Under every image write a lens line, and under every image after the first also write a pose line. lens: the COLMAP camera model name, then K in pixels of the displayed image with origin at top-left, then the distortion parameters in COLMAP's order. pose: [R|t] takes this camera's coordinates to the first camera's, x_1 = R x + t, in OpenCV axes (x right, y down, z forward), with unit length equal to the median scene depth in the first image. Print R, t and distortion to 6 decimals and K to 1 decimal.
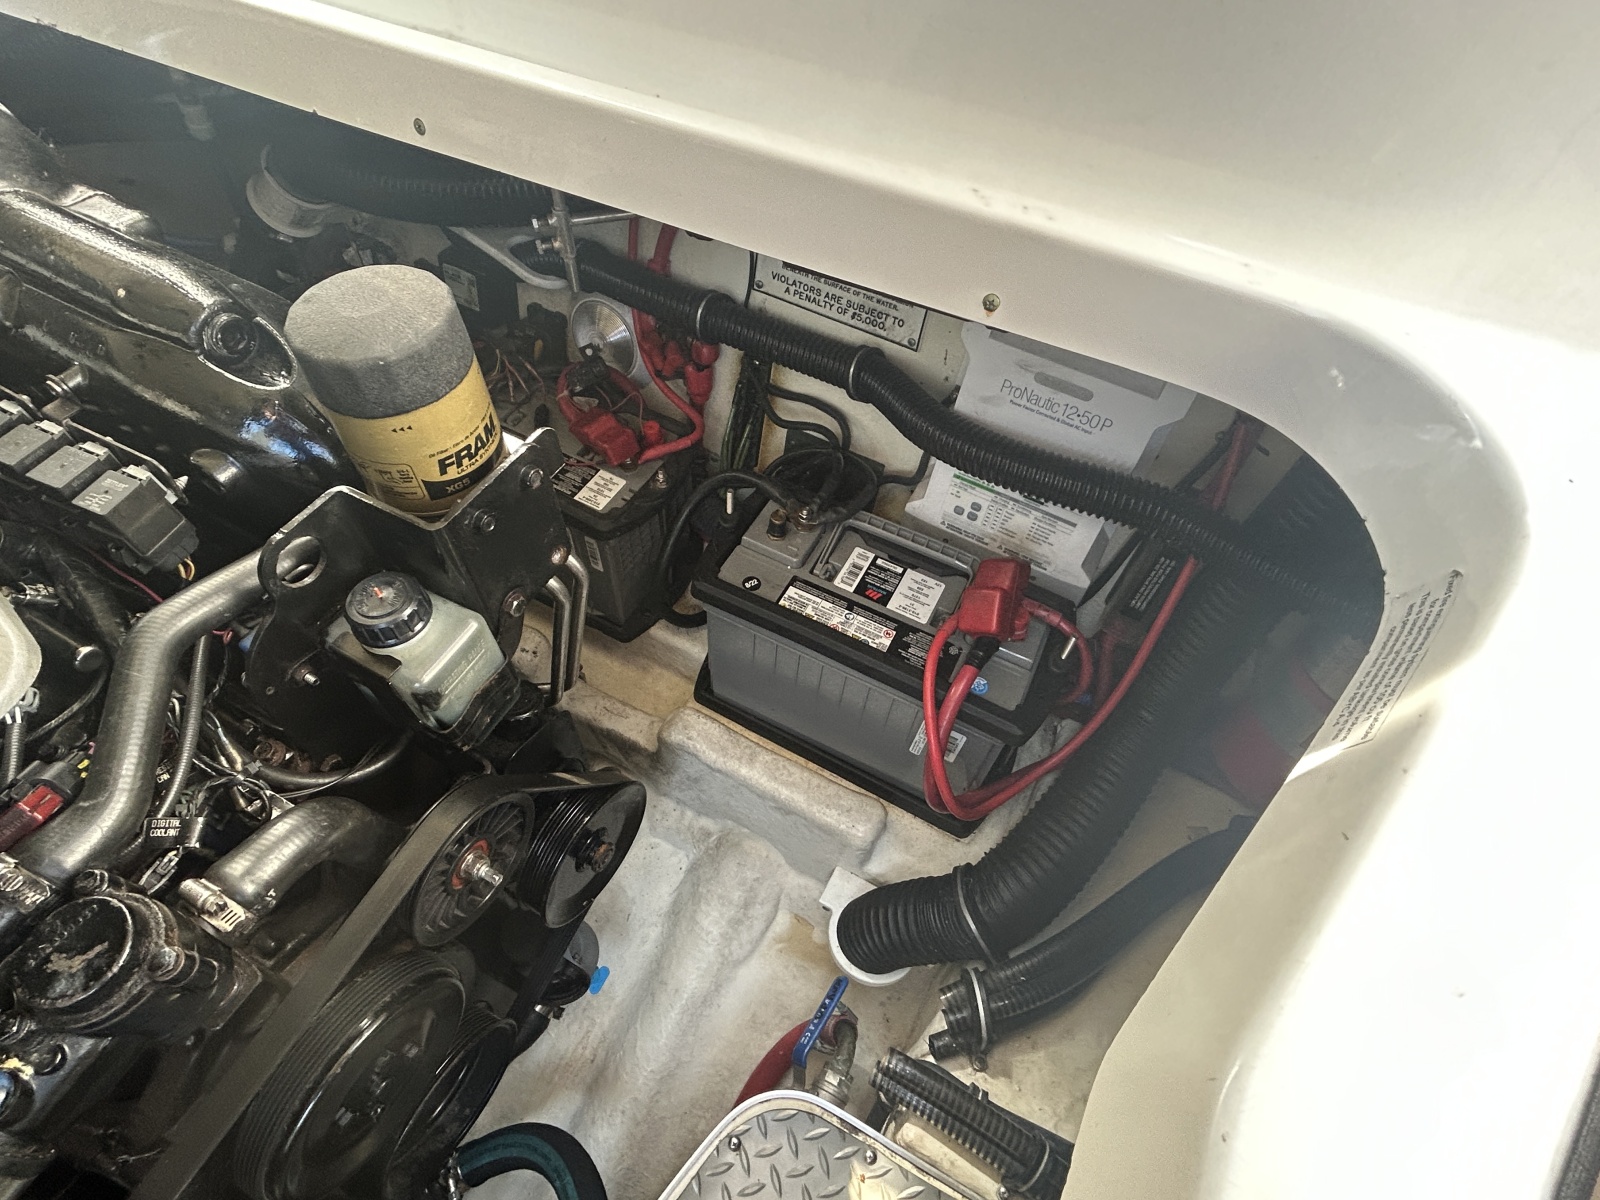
lens RADIAL K [[817.0, 0, 792.0], [0, 817.0, 597.3], [0, 0, 1]] dist [-0.003568, 0.002851]
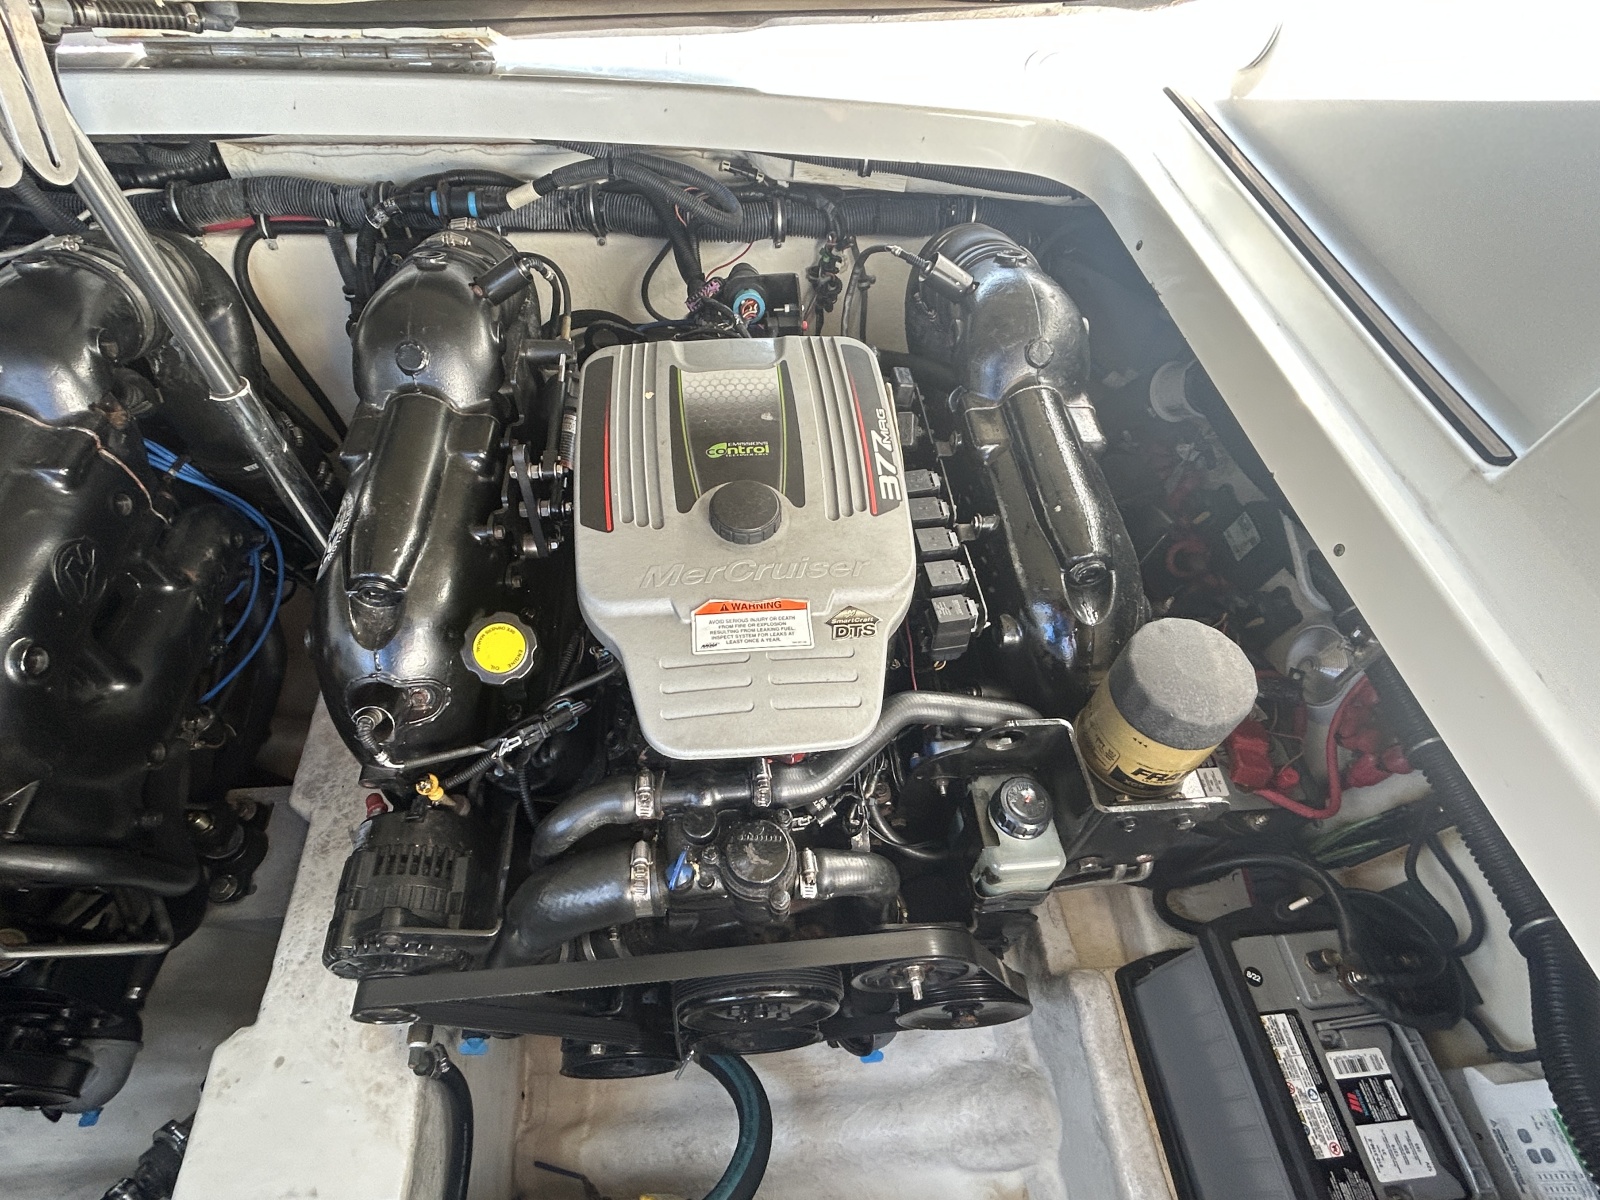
lens RADIAL K [[817.0, 0, 792.6], [0, 817.0, 606.9], [0, 0, 1]] dist [-0.003568, 0.002851]
pose [[0.545317, 0.667409, -0.507144, -0.155395], [-0.694896, 0.698295, 0.171767, -0.113521], [0.468775, 0.258745, 0.844571, -0.228749]]
